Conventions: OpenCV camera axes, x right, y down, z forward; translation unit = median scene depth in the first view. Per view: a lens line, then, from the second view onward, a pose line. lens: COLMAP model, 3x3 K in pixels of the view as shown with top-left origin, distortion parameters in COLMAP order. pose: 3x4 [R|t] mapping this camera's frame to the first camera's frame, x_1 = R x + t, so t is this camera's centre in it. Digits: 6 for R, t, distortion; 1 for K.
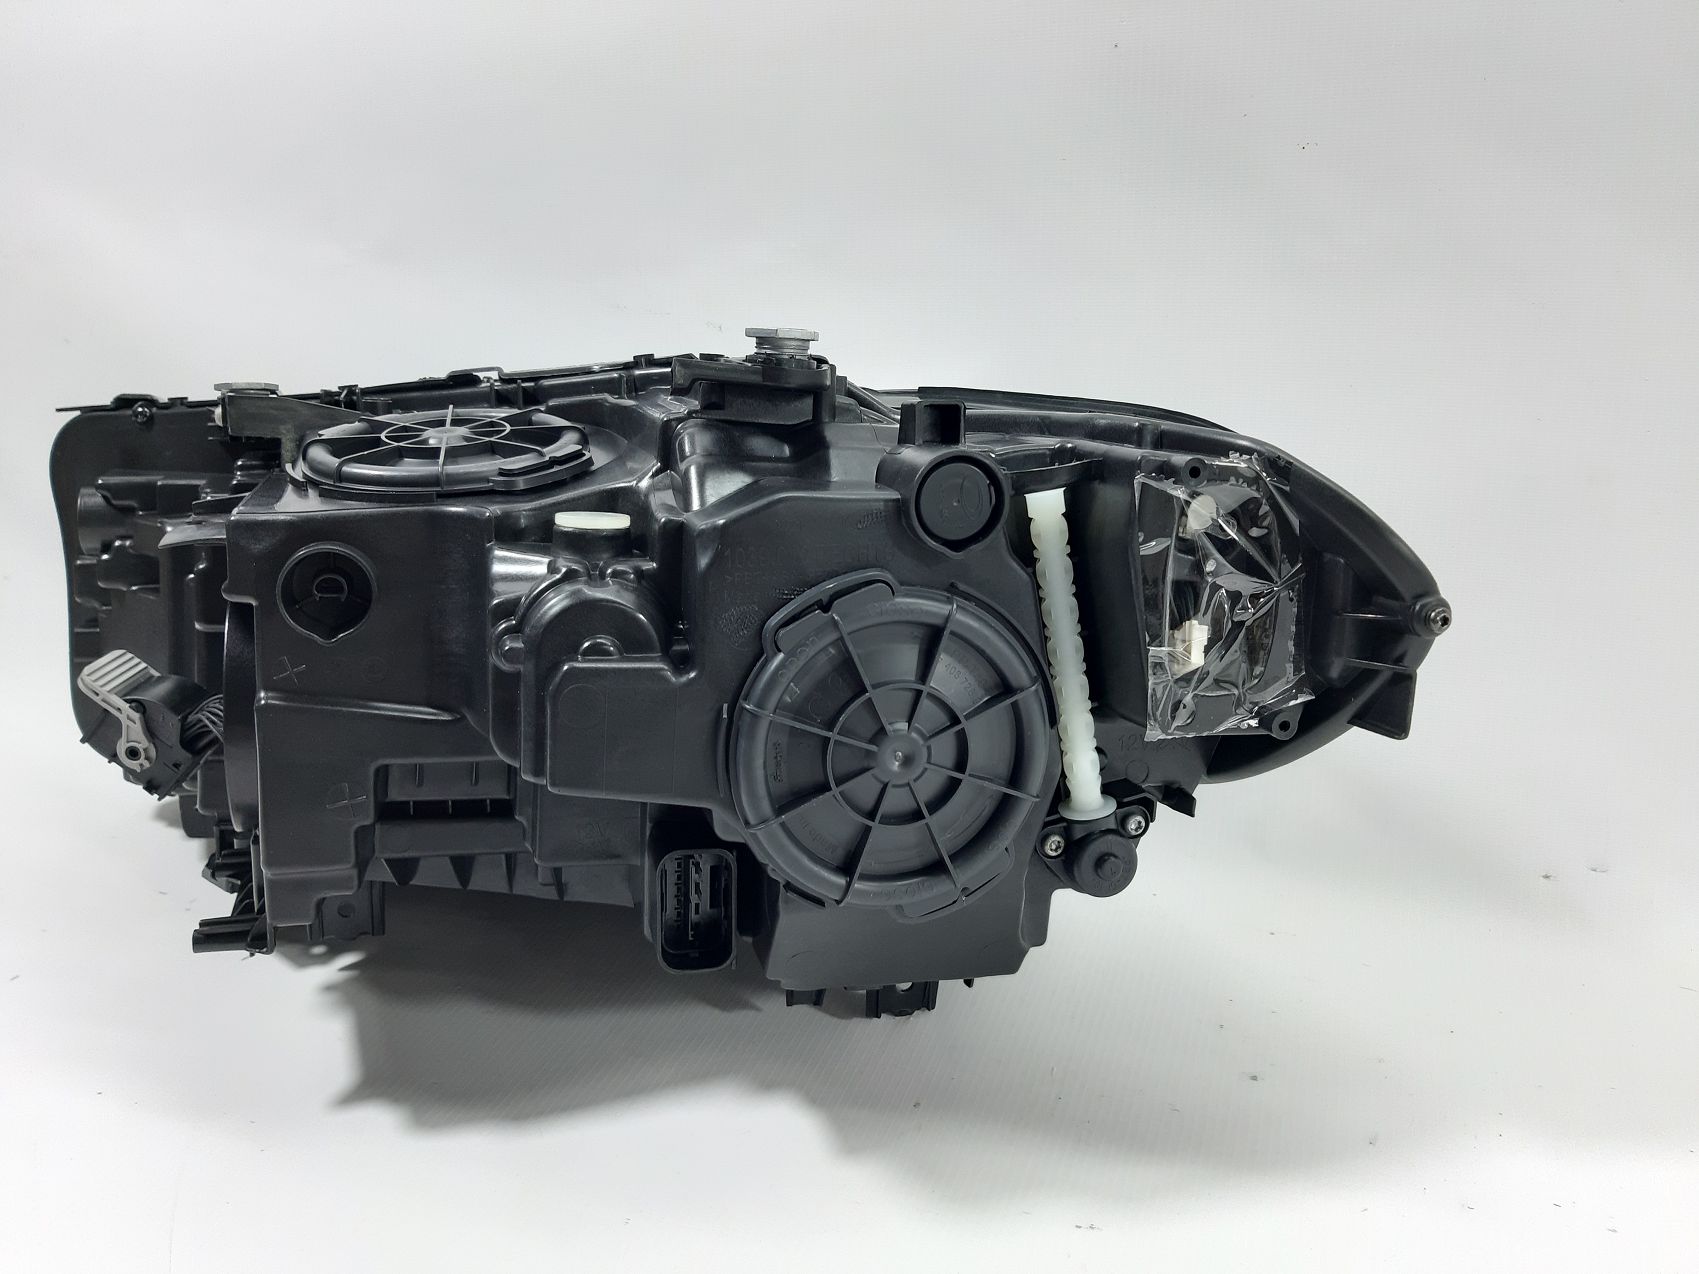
lens RADIAL K [[1374.4, 0, 849.5], [0, 1374.4, 637.0], [0, 0, 1]] dist [0.013338, 0.000519]
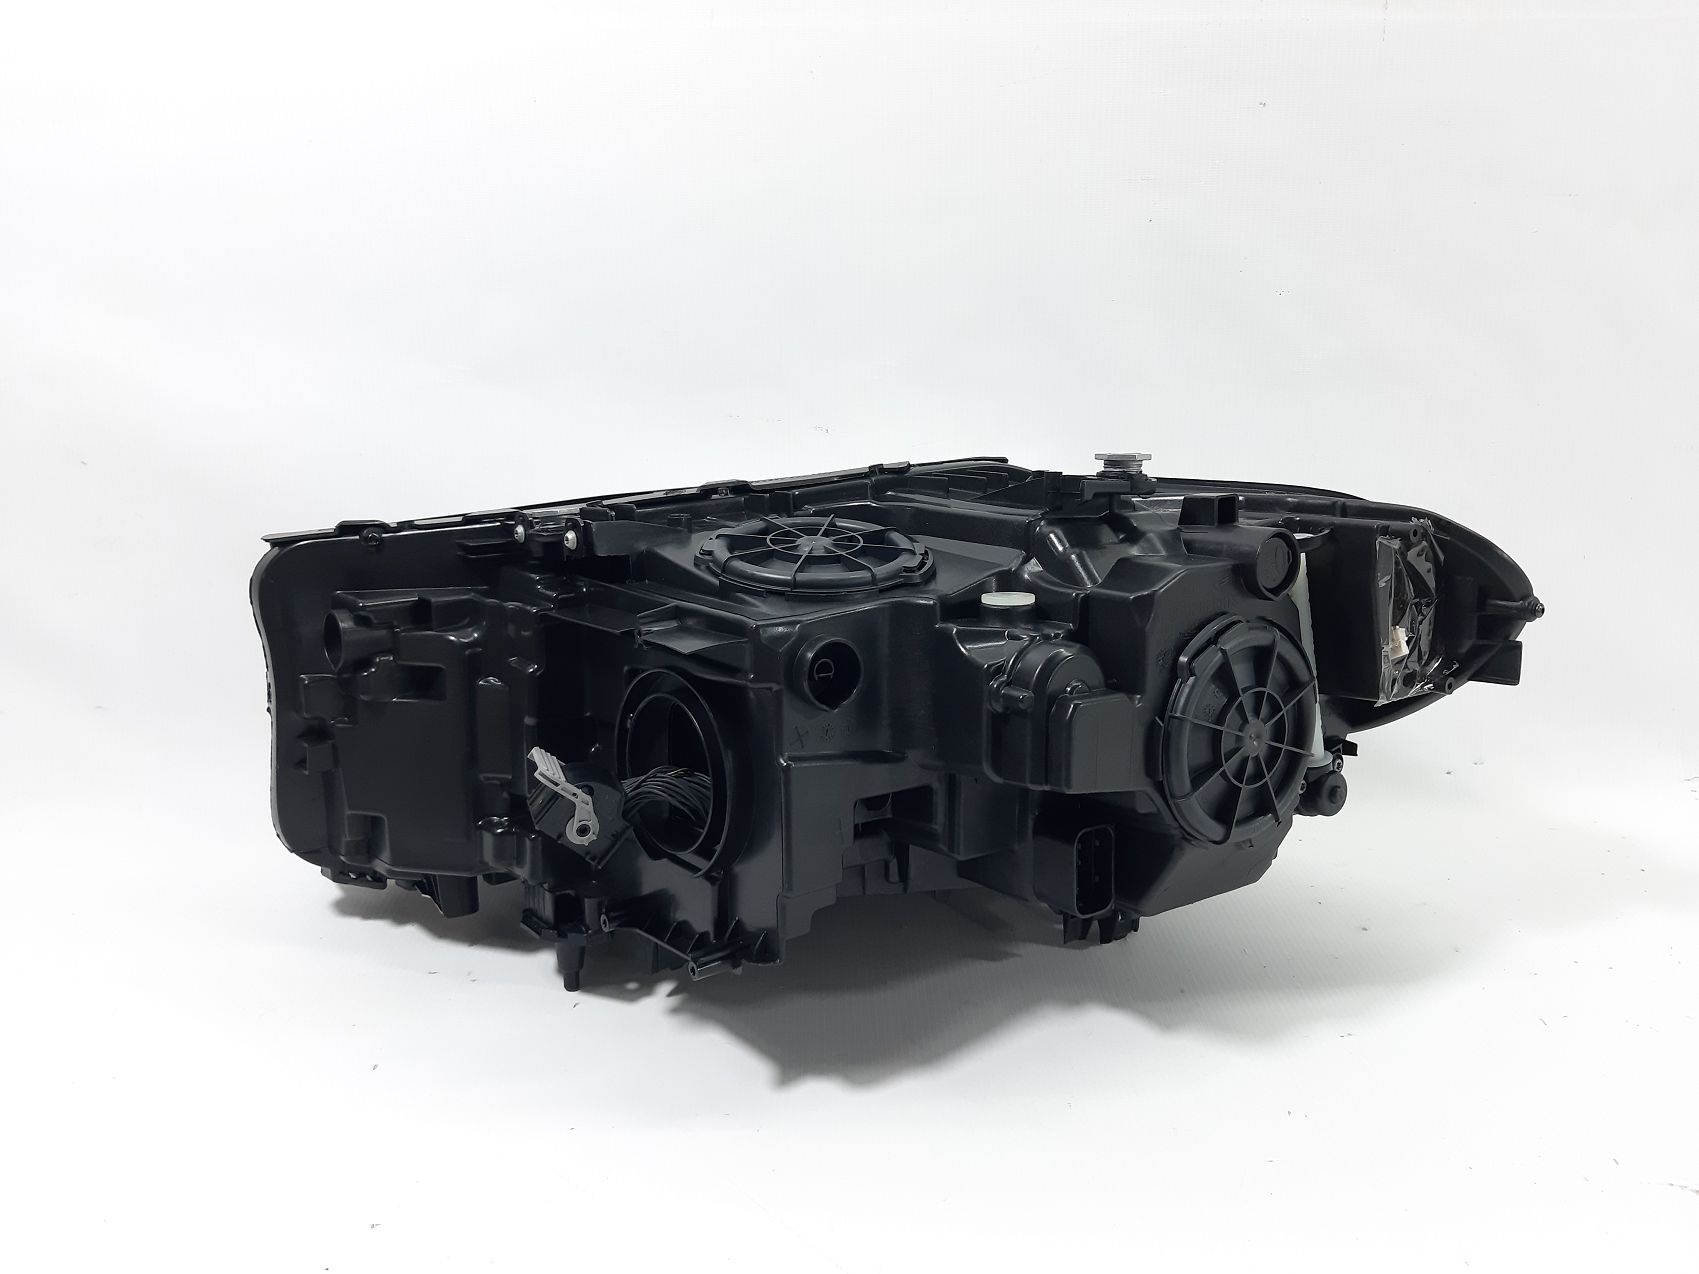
lens RADIAL K [[1374.4, 0, 849.5], [0, 1374.4, 637.0], [0, 0, 1]] dist [0.013338, 0.000519]
pose [[0.926067, -0.106576, 0.361998, -0.841927], [0.110851, 0.993796, 0.009003, -0.077796], [-0.360711, 0.031791, 0.932136, -0.221430]]
